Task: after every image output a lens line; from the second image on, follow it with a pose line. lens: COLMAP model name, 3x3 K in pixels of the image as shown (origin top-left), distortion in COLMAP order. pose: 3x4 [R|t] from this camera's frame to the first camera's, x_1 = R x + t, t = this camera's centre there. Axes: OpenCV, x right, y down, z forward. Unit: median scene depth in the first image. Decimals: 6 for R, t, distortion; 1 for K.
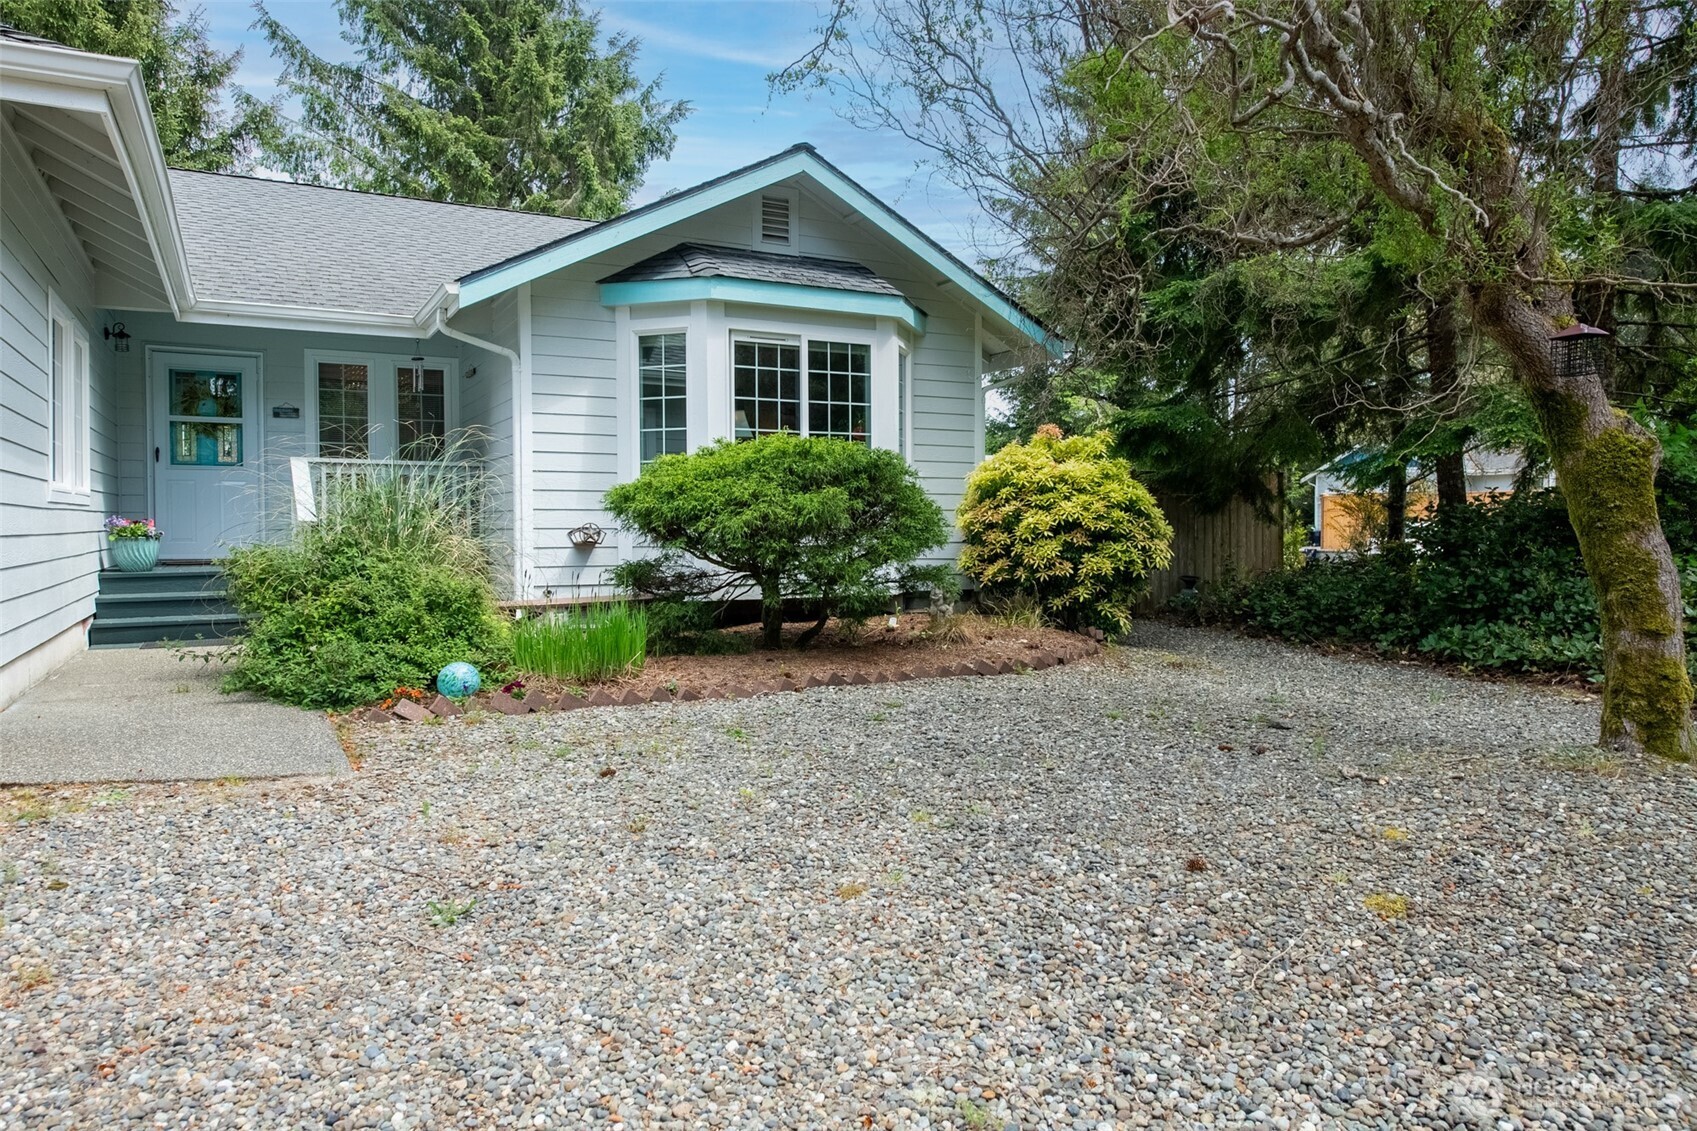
lens RADIAL K [[1114.7, 0, 850.7], [0, 1114.7, 542.7], [0, 0, 1]] dist [0.001977, 0.000433]
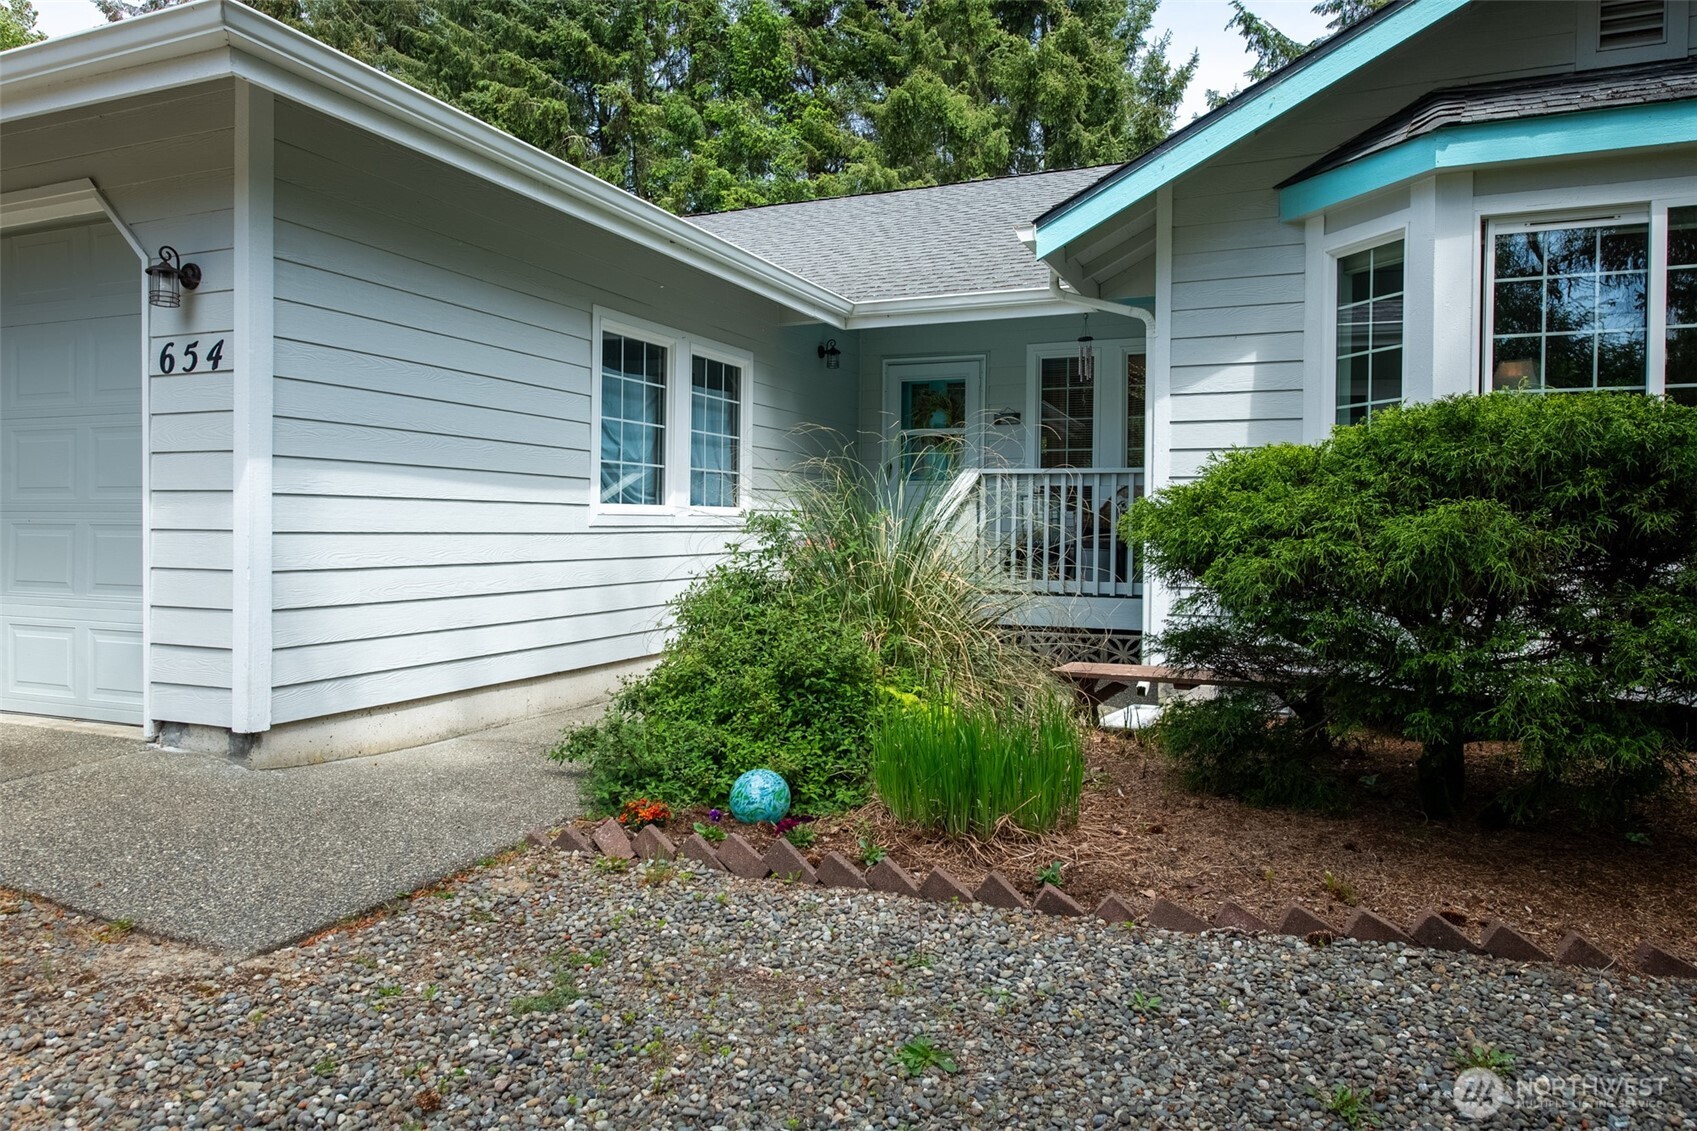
lens RADIAL K [[1148.6, 0, 847.4], [0, 1148.6, 534.2], [0, 0, 1]] dist [0.001293, -0.002184]
pose [[0.626719, 0.009213, -0.779191, 0.141262], [-0.021921, 0.999743, -0.005811, -0.020522], [0.778937, 0.020723, 0.626760, 0.381496]]
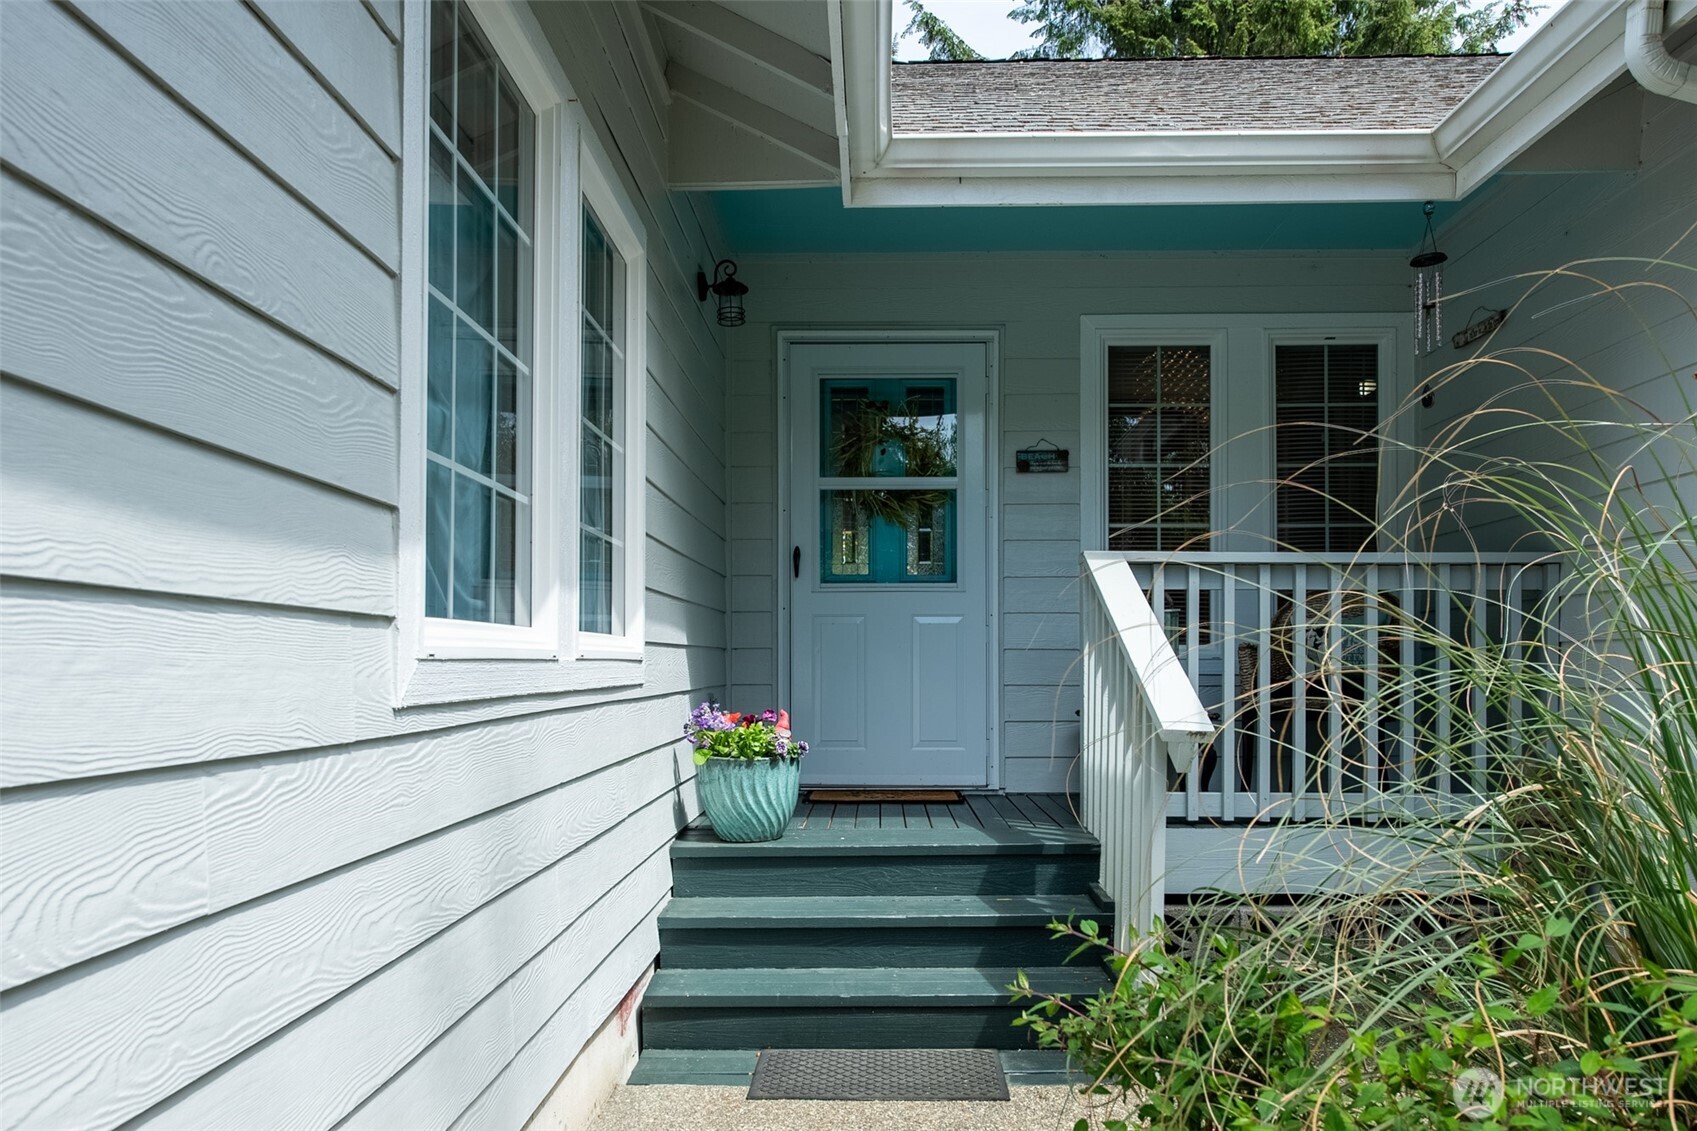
lens RADIAL K [[1359.6, 0, 842.9], [0, 1359.6, 646.0], [0, 0, 1]] dist [0.007884, 0.002125]
pose [[0.867246, -0.006426, -0.497838, -0.349134], [-0.009036, 0.999549, -0.028642, -0.030084], [0.497797, 0.029338, 0.866797, 0.561571]]
